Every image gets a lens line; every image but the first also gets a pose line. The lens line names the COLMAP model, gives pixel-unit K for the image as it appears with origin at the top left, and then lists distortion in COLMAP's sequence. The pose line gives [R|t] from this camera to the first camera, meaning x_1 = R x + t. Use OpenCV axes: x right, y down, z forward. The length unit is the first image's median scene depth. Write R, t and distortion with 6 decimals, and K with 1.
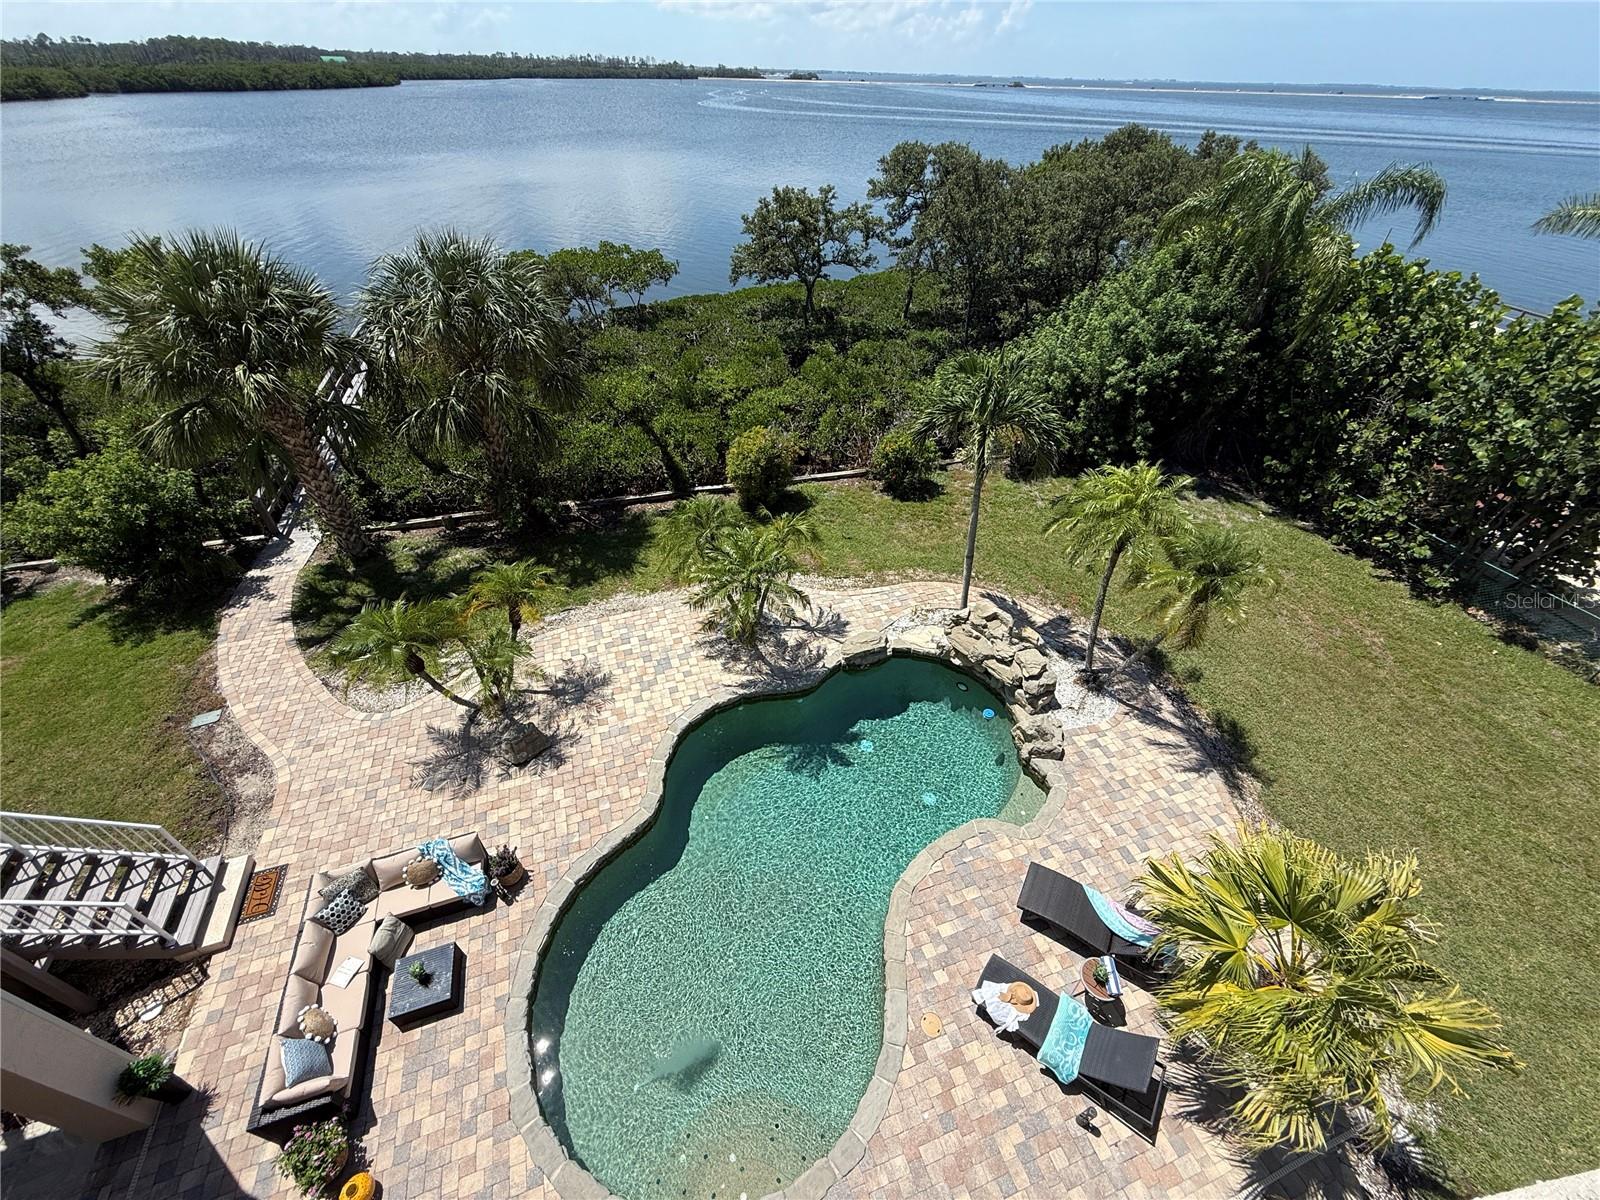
lens RADIAL K [[644.2, 0, 800.0], [0, 644.2, 600.0], [0, 0, 1]] dist [0.001908, -0.000123]
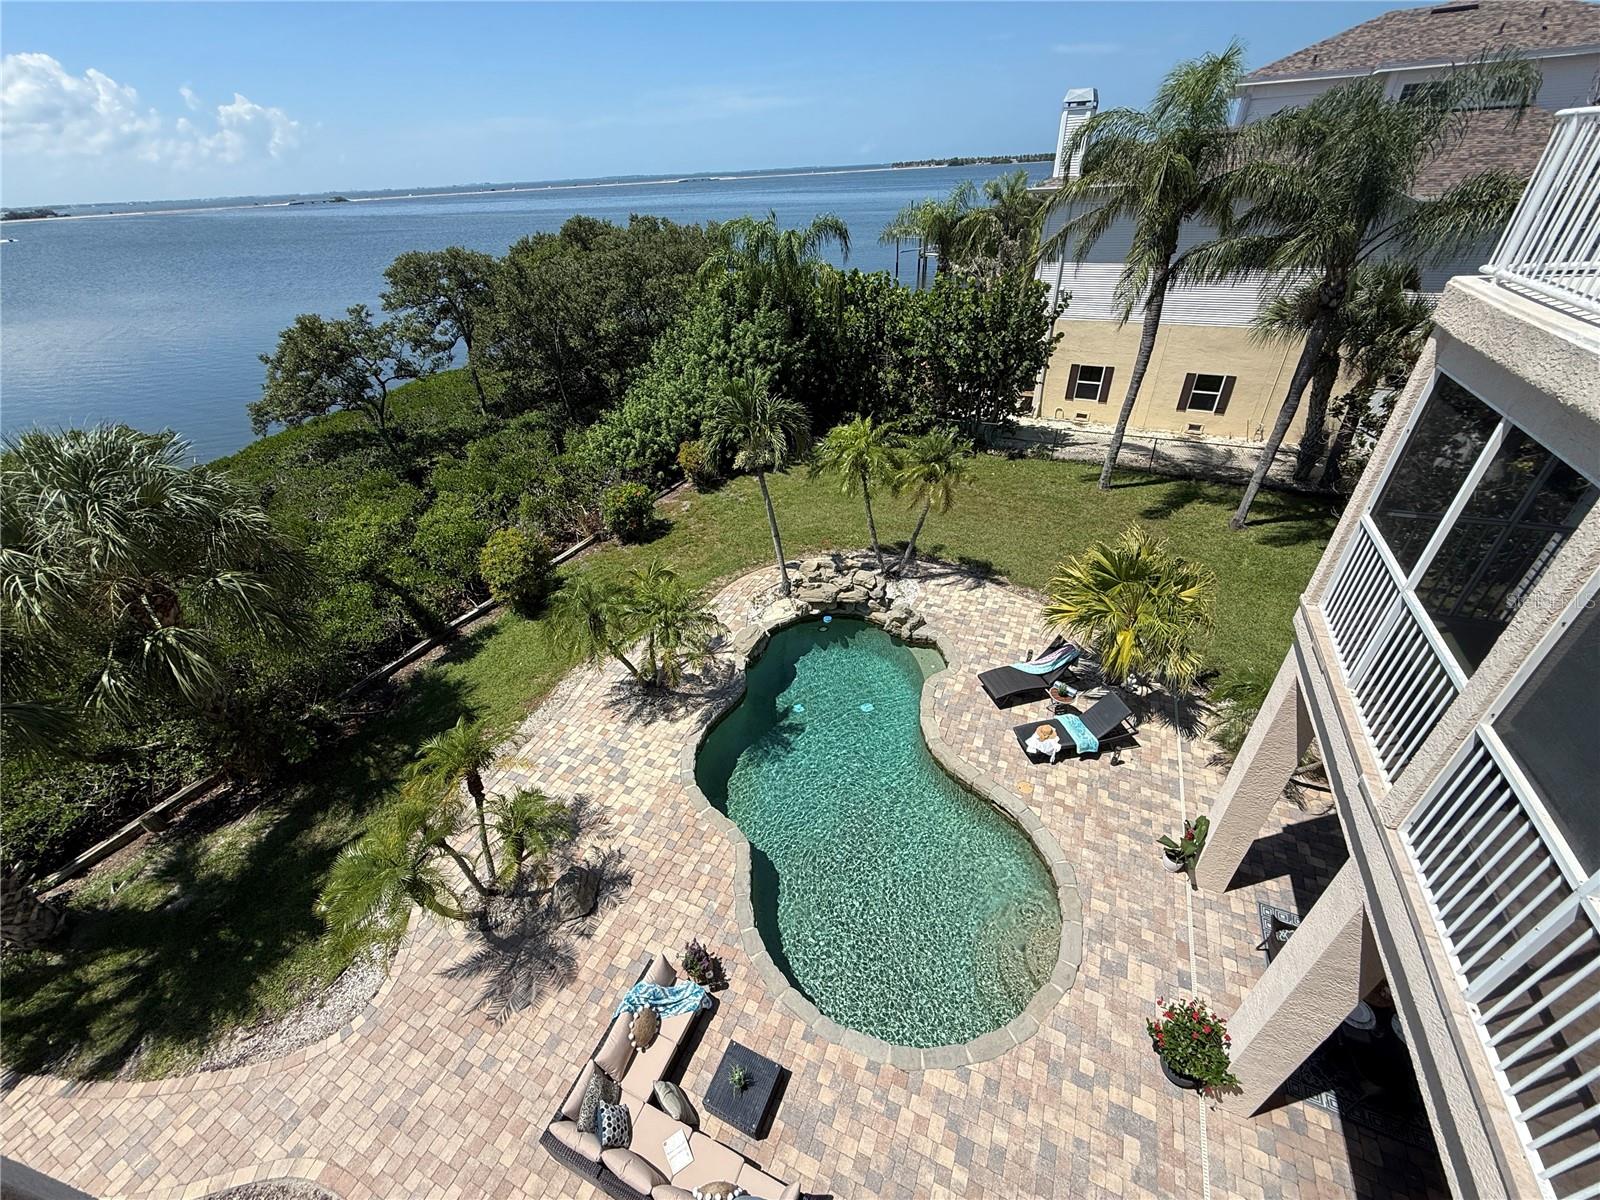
lens RADIAL K [[644.2, 0, 800.0], [0, 644.2, 600.0], [0, 0, 1]] dist [0.001908, -0.000123]
pose [[0.677388, -0.450998, 0.581160, -0.466600], [0.510232, 0.857146, 0.070456, -0.024628], [-0.529914, 0.248801, 0.810734, 0.012130]]
